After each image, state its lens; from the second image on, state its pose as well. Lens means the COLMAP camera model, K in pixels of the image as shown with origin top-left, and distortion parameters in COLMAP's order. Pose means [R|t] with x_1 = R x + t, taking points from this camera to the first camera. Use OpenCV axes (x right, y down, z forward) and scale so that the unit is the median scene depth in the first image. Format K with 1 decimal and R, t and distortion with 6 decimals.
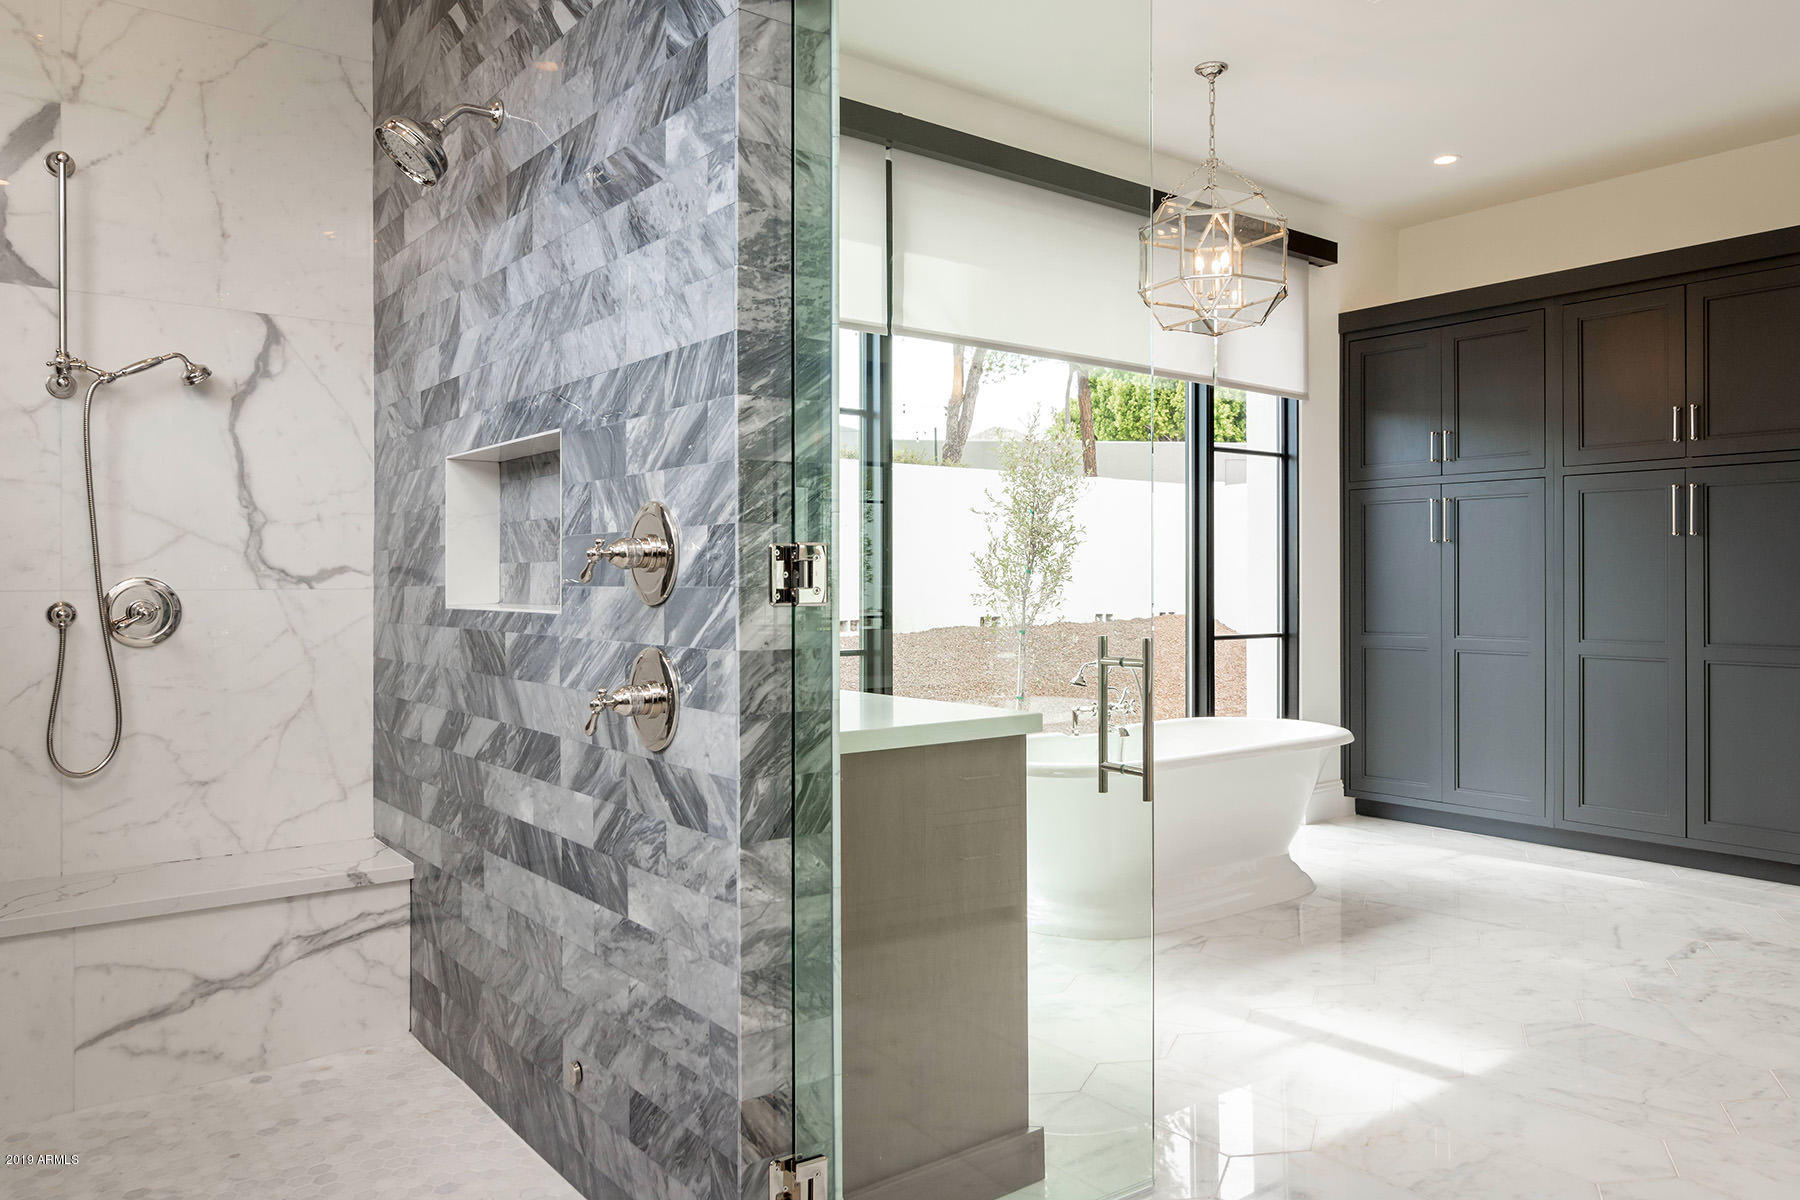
lens RADIAL K [[1270.3, 0, 913.0], [0, 1270.3, 585.8], [0, 0, 1]] dist [0.001285, 0.004762]
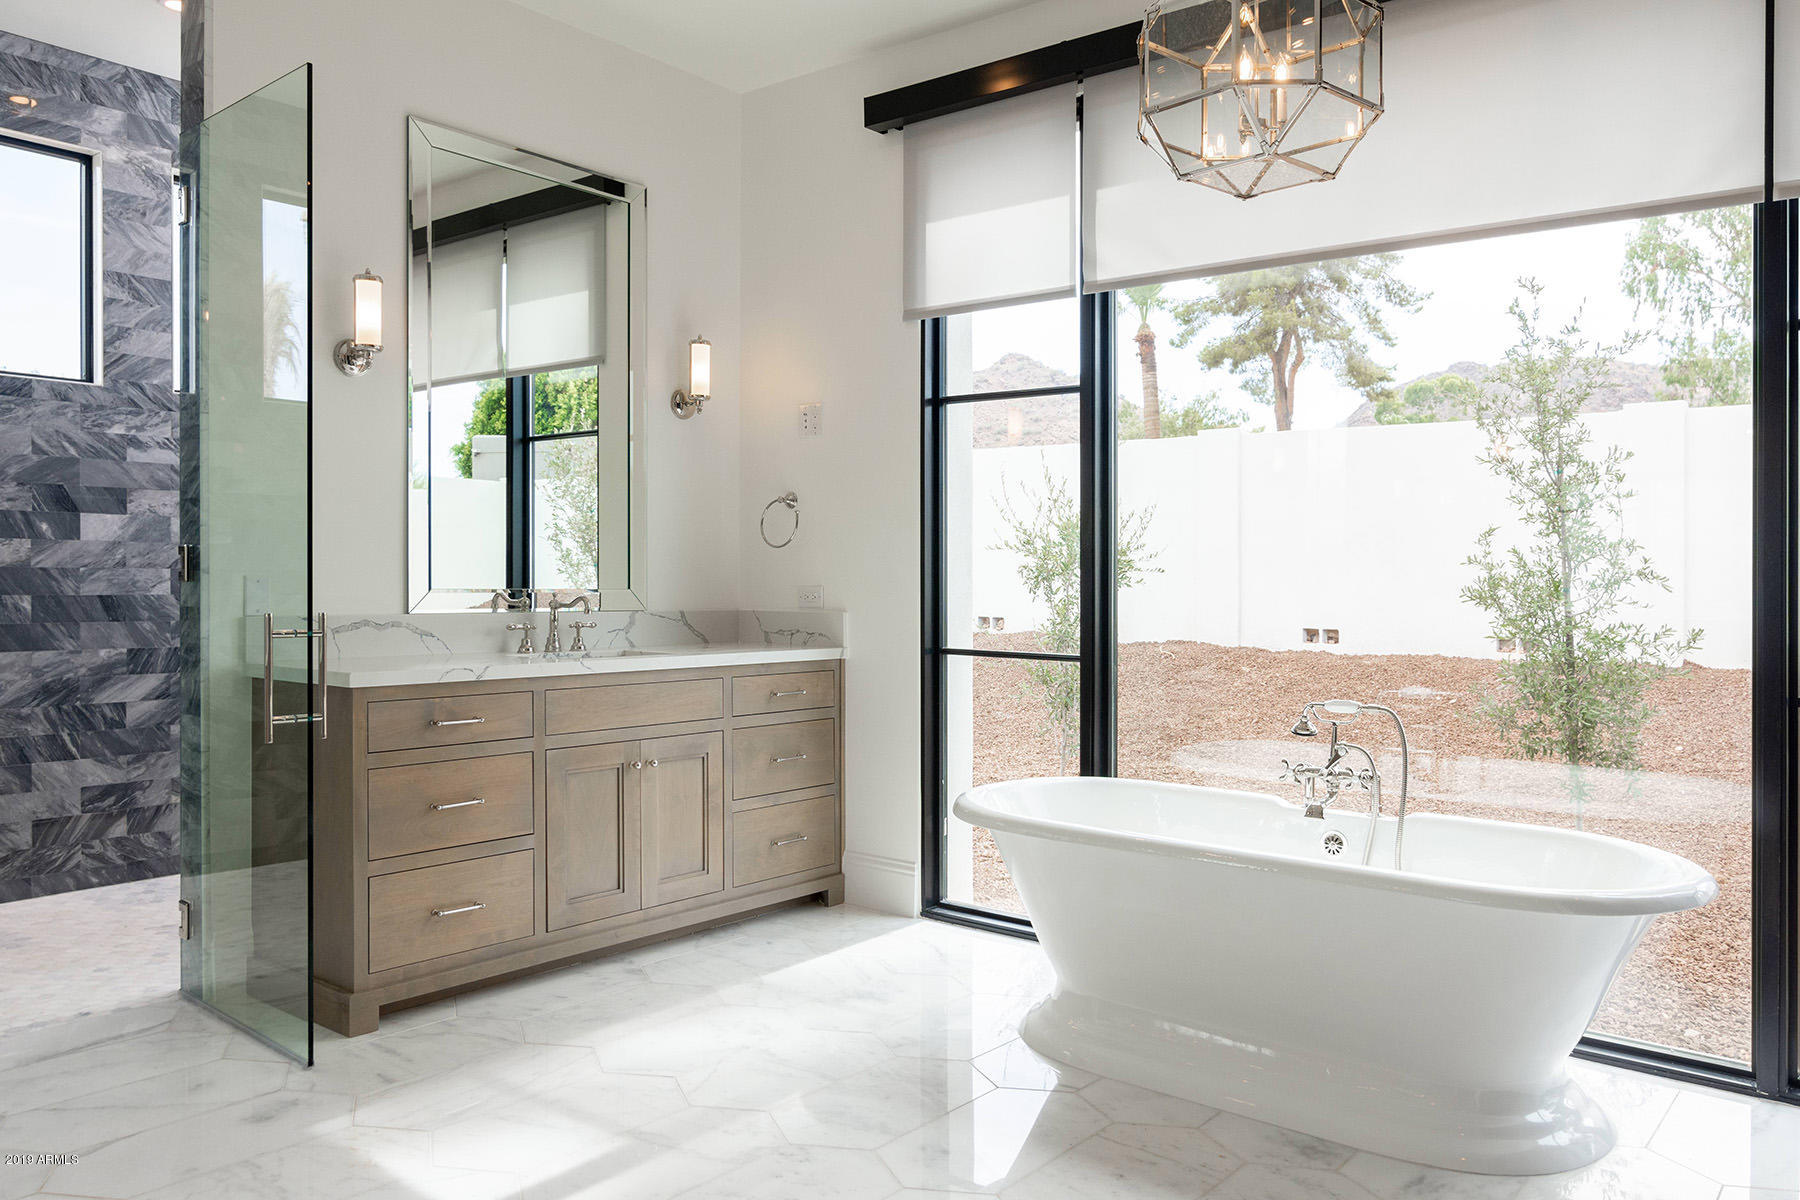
lens RADIAL K [[1270.3, 0, 907.3], [0, 1270.3, 596.7], [0, 0, 1]] dist [0.001285, 0.004762]
pose [[0.246003, 0.015990, -0.969137, 0.908507], [-0.007165, 0.999867, 0.014678, -0.004277], [0.969243, 0.003333, 0.246084, 0.760026]]
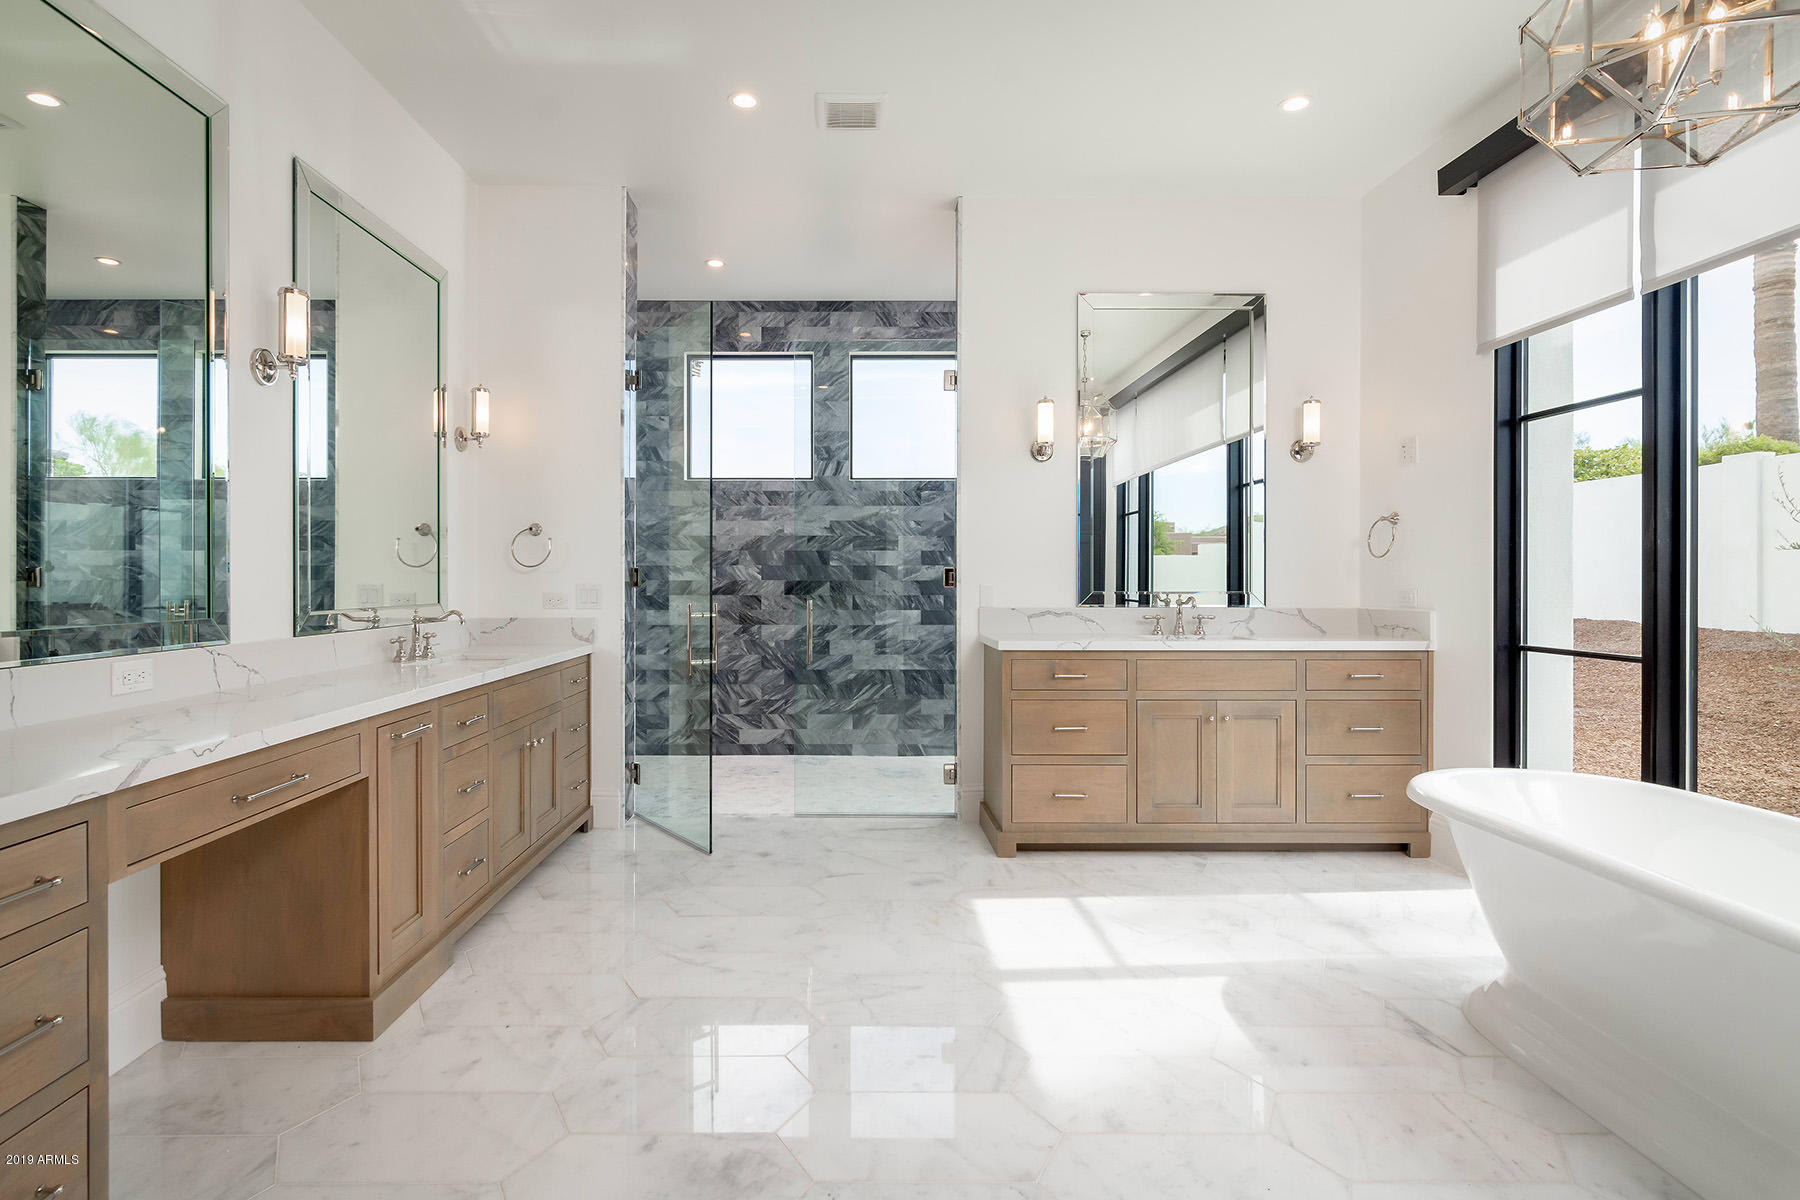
lens RADIAL K [[875.7, 0, 903.4], [0, 875.7, 595.5], [0, 0, 1]] dist [-0.002032, 0.001219]
pose [[-0.575084, 0.012852, -0.817993, 0.867056], [0.002504, 0.999900, 0.013950, -0.003889], [0.818090, 0.005974, -0.575059, 1.057016]]
